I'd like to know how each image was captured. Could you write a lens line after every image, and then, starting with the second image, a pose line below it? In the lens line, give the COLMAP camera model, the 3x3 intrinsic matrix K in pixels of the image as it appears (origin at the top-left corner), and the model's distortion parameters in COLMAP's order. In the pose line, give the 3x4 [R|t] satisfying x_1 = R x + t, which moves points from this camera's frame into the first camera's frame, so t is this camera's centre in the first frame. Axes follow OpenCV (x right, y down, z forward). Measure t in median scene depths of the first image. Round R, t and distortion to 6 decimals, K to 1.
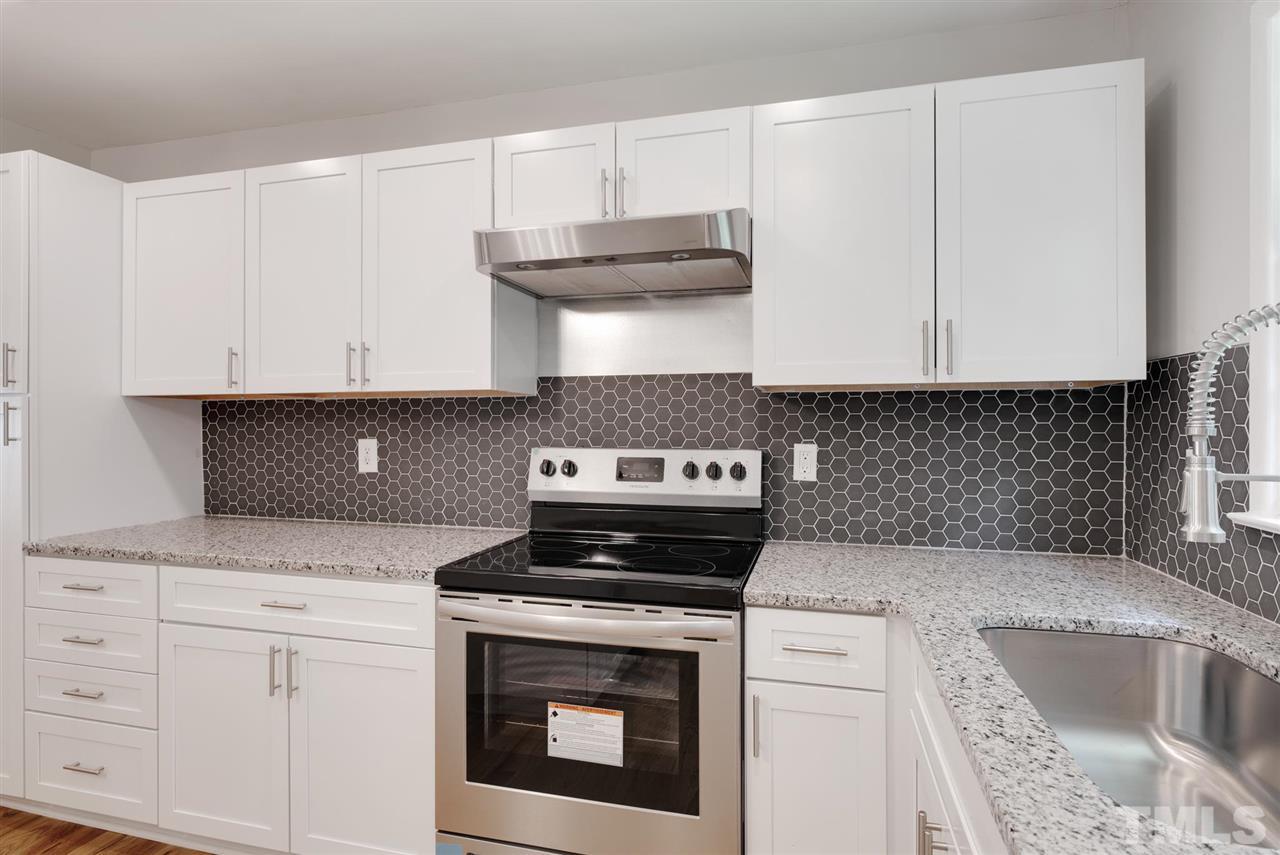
lens RADIAL K [[689.7, 0, 635.2], [0, 689.7, 424.8], [0, 0, 1]] dist [0.013611, 0.000113]
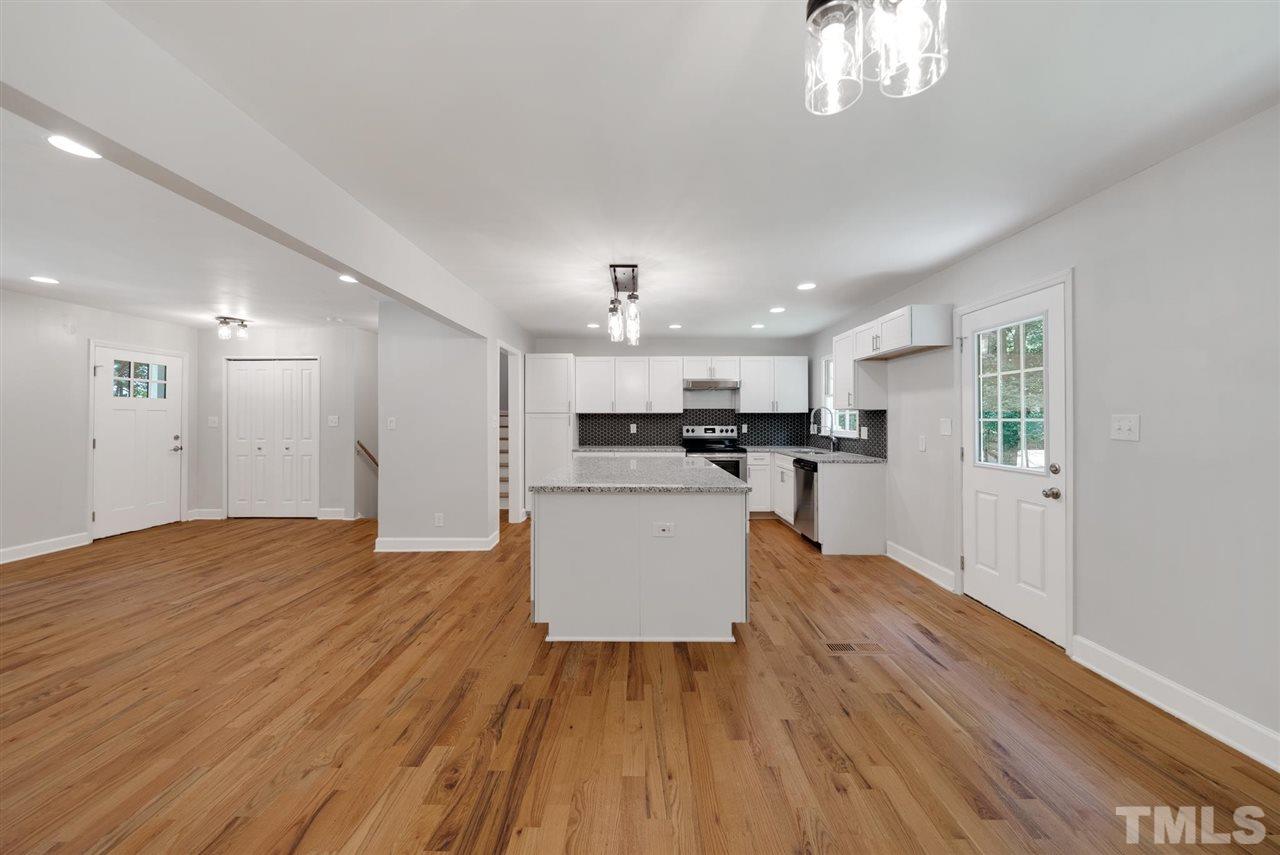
lens RADIAL K [[457.4, 0, 636.6], [0, 457.4, 416.1], [0, 0, 1]] dist [-0.006859, 0.000060]
pose [[0.967026, 0.001618, 0.254672, -1.278504], [0.000414, 0.999969, -0.007925, -0.004301], [-0.254677, 0.007769, 0.966995, -1.837594]]
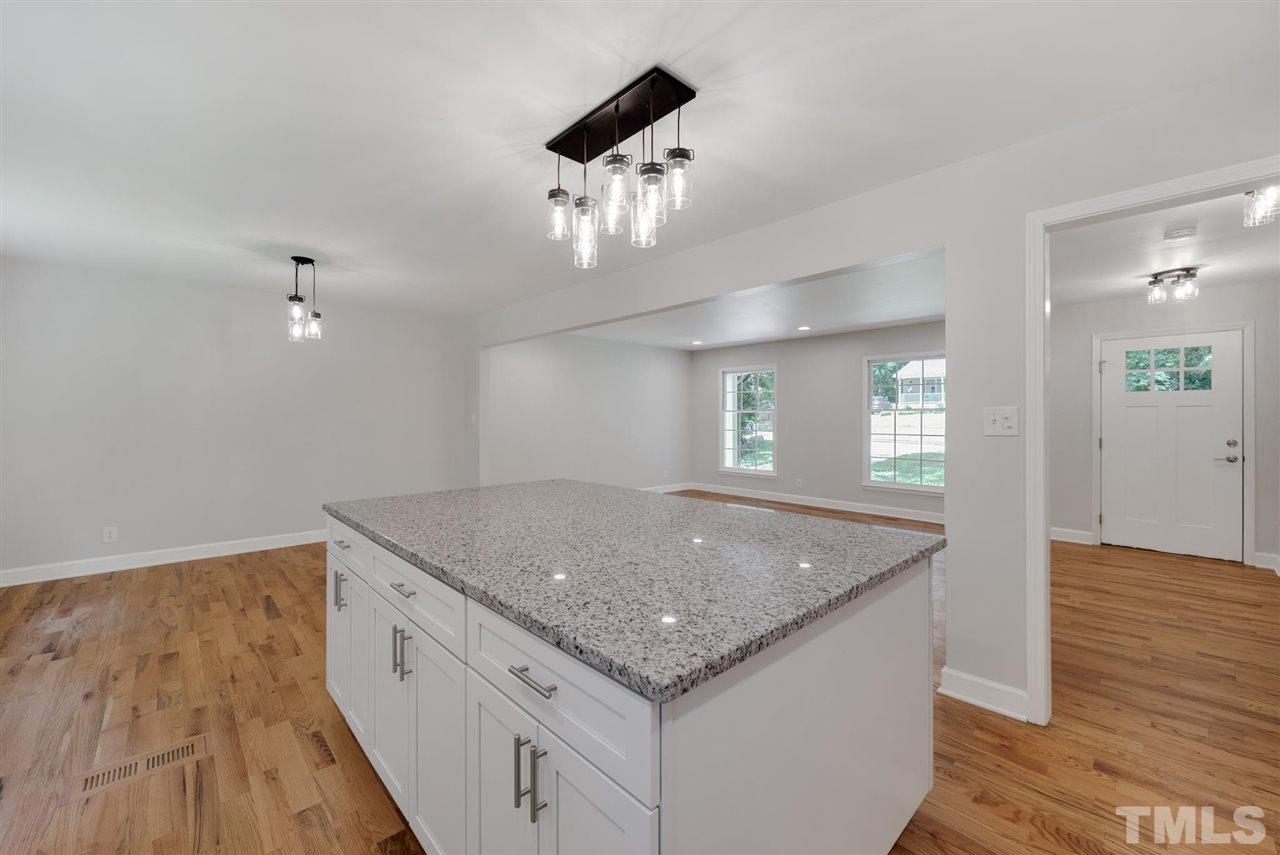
lens RADIAL K [[503.7, 0, 636.4], [0, 503.7, 420.4], [0, 0, 1]] dist [-0.002150, -0.000477]
pose [[-0.525345, 0.004834, -0.850875, -0.069613], [-0.003182, 0.999966, 0.007646, -0.005181], [0.850883, 0.006724, -0.525312, 0.470749]]
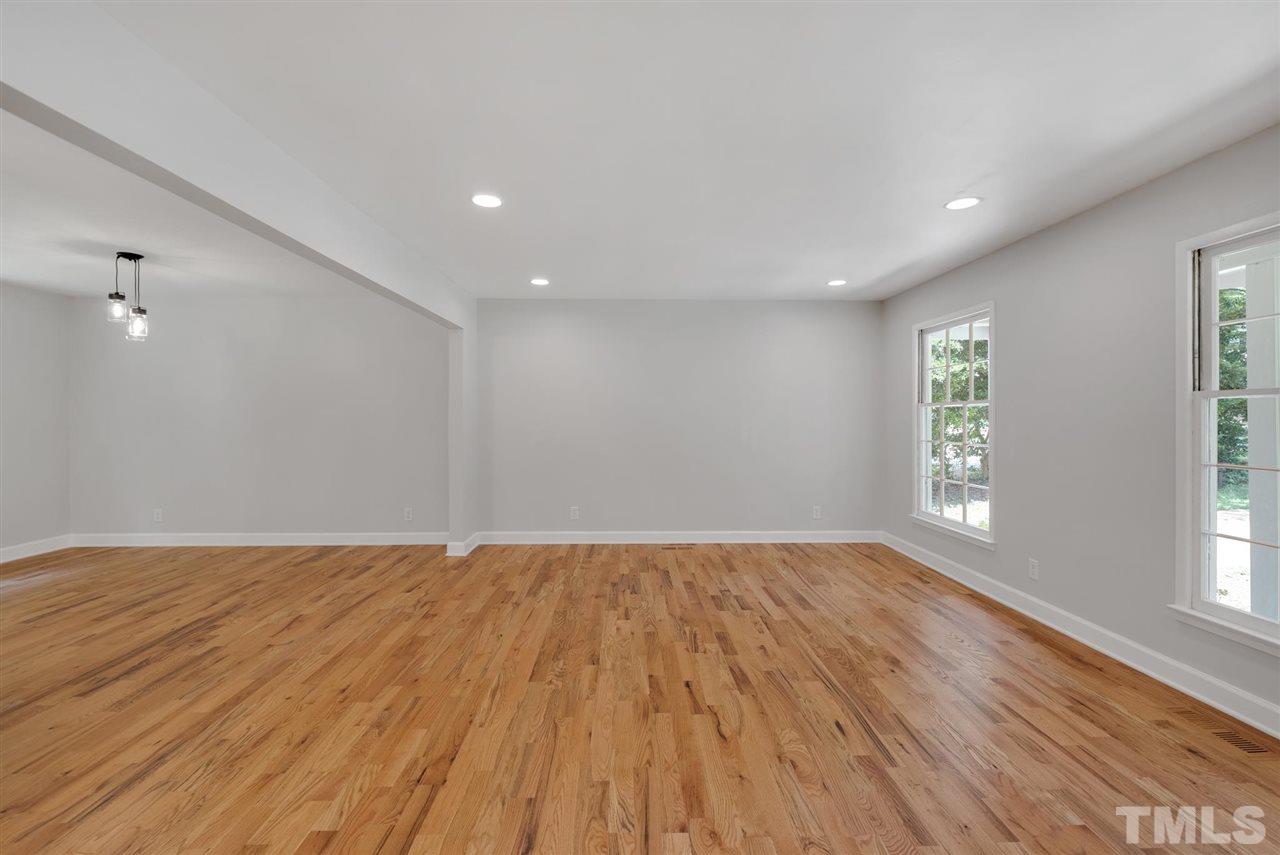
lens RADIAL K [[554.4, 0, 639.2], [0, 554.4, 422.1], [0, 0, 1]] dist [0.002473, -0.000554]
pose [[-0.957739, 0.003897, -0.287612, -2.129596], [0.001205, 0.999954, 0.009536, -0.003070], [0.287636, 0.008786, -0.957700, 0.859874]]
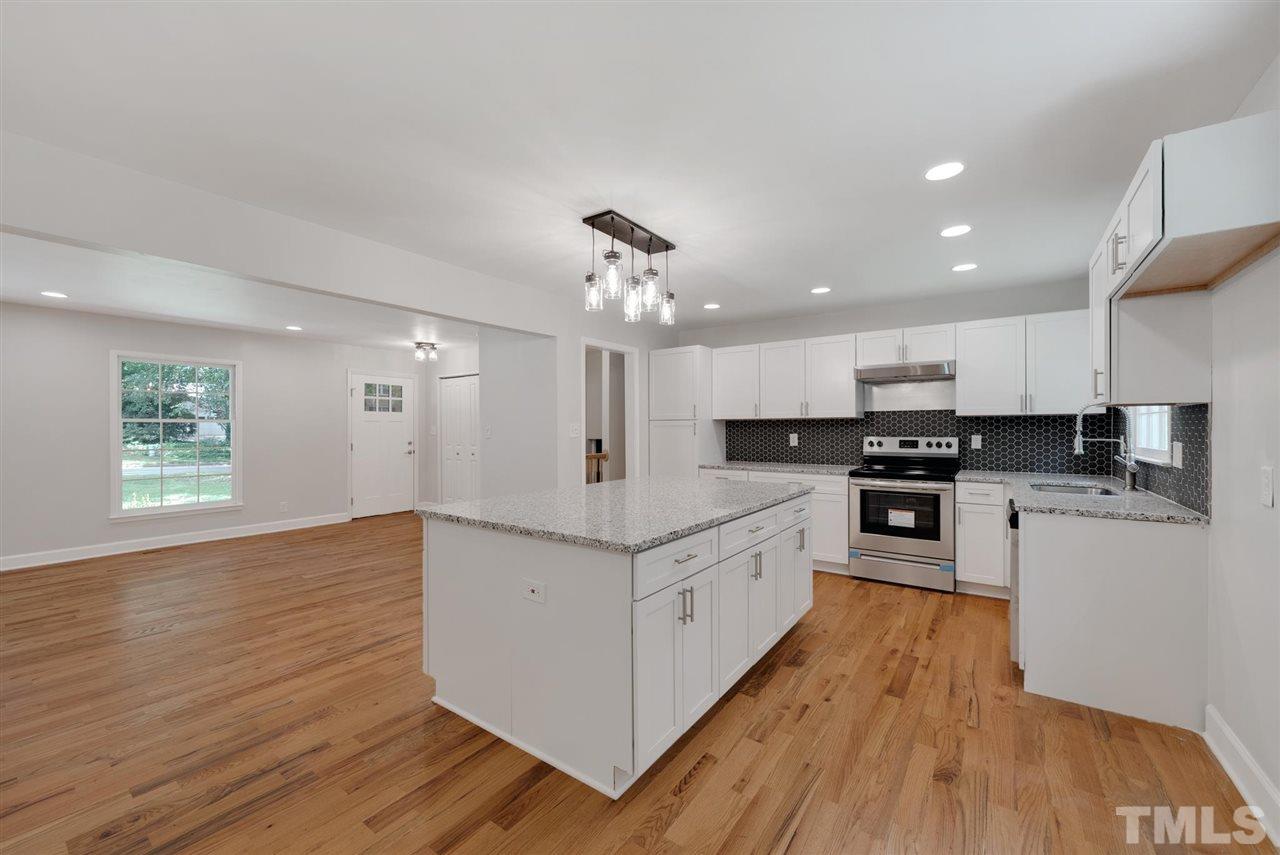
lens RADIAL K [[503.7, 0, 637.0], [0, 503.7, 428.6], [0, 0, 1]] dist [-0.002150, -0.000477]
pose [[0.937285, -0.002631, -0.348553, -0.342118], [0.002526, 0.999997, -0.000757, -0.000669], [0.348554, -0.000171, 0.937289, -1.433970]]
